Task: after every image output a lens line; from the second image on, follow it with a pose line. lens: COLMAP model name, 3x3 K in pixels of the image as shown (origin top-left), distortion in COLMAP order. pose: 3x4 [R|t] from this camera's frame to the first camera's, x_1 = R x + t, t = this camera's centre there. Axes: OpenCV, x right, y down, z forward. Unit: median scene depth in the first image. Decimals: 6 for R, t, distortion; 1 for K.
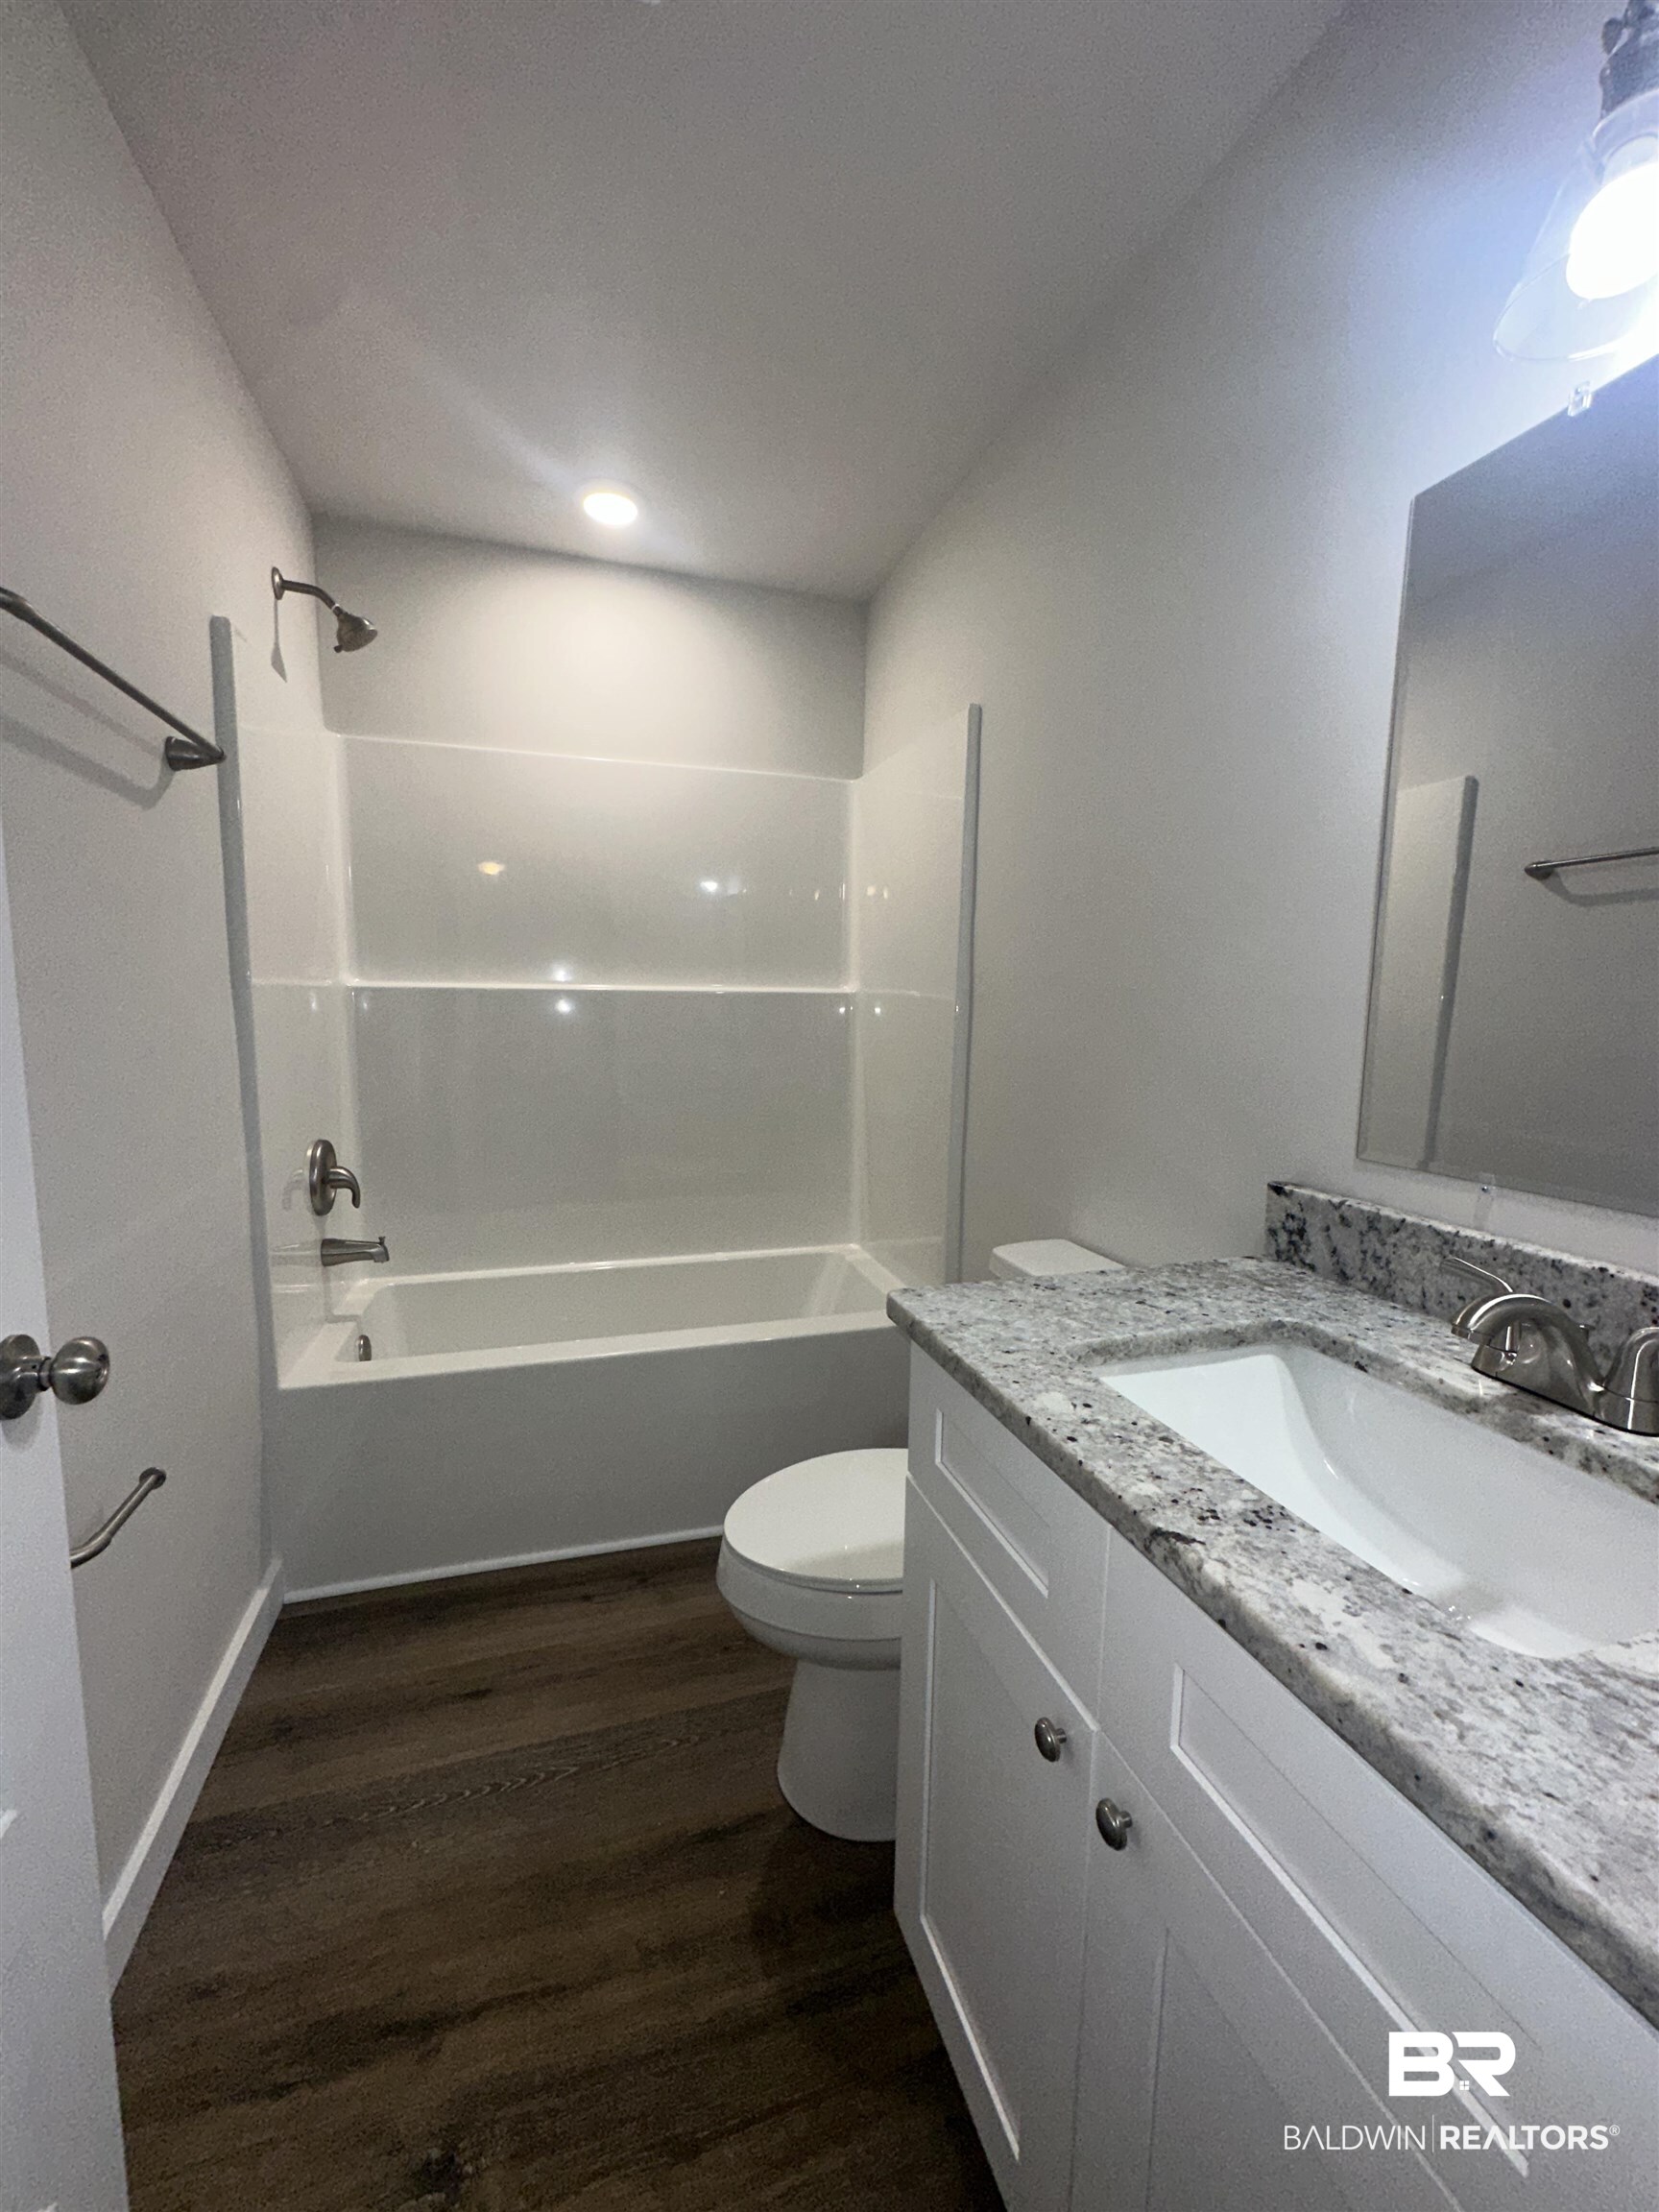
lens RADIAL K [[882.7, 0, 829.2], [0, 882.7, 1113.7], [0, 0, 1]] dist [-0.000262, -0.000394]
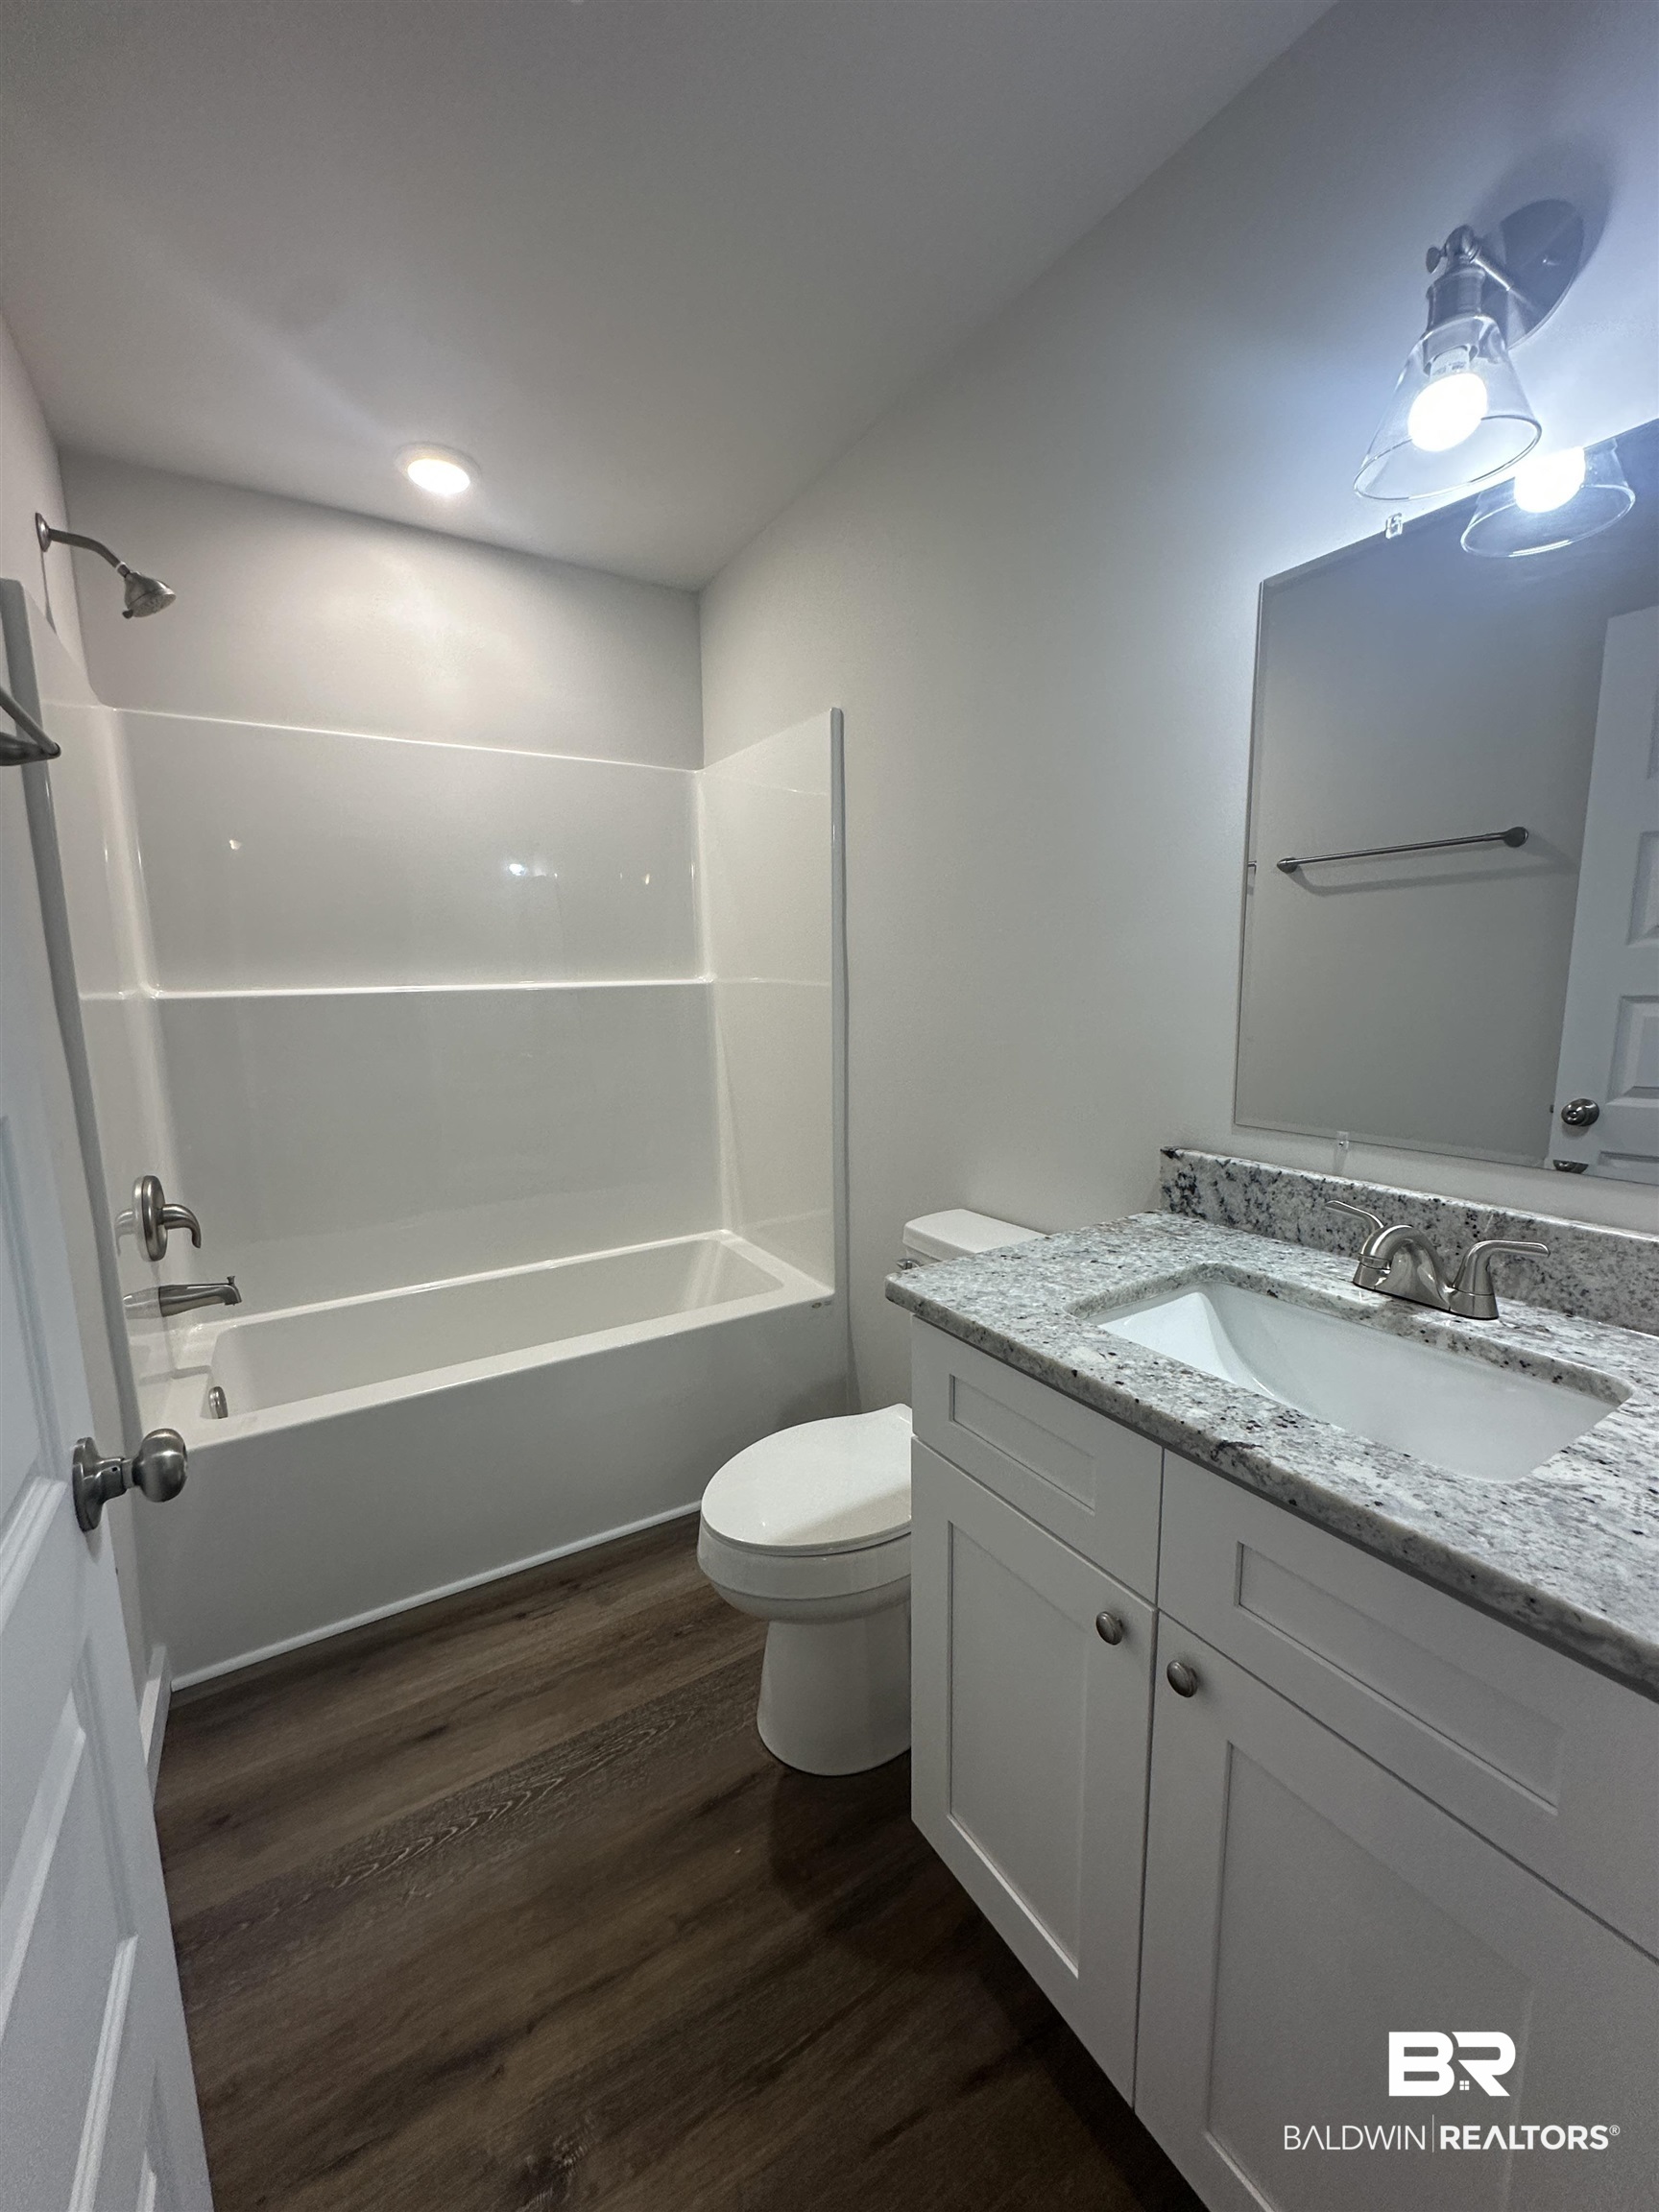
lens RADIAL K [[882.7, 0, 829.2], [0, 882.7, 1113.7], [0, 0, 1]] dist [-0.000262, -0.000394]
pose [[0.966917, -0.070525, 0.245148, -0.257669], [0.062749, 0.997252, 0.039394, -0.050216], [-0.247253, -0.022708, 0.968685, -0.048747]]
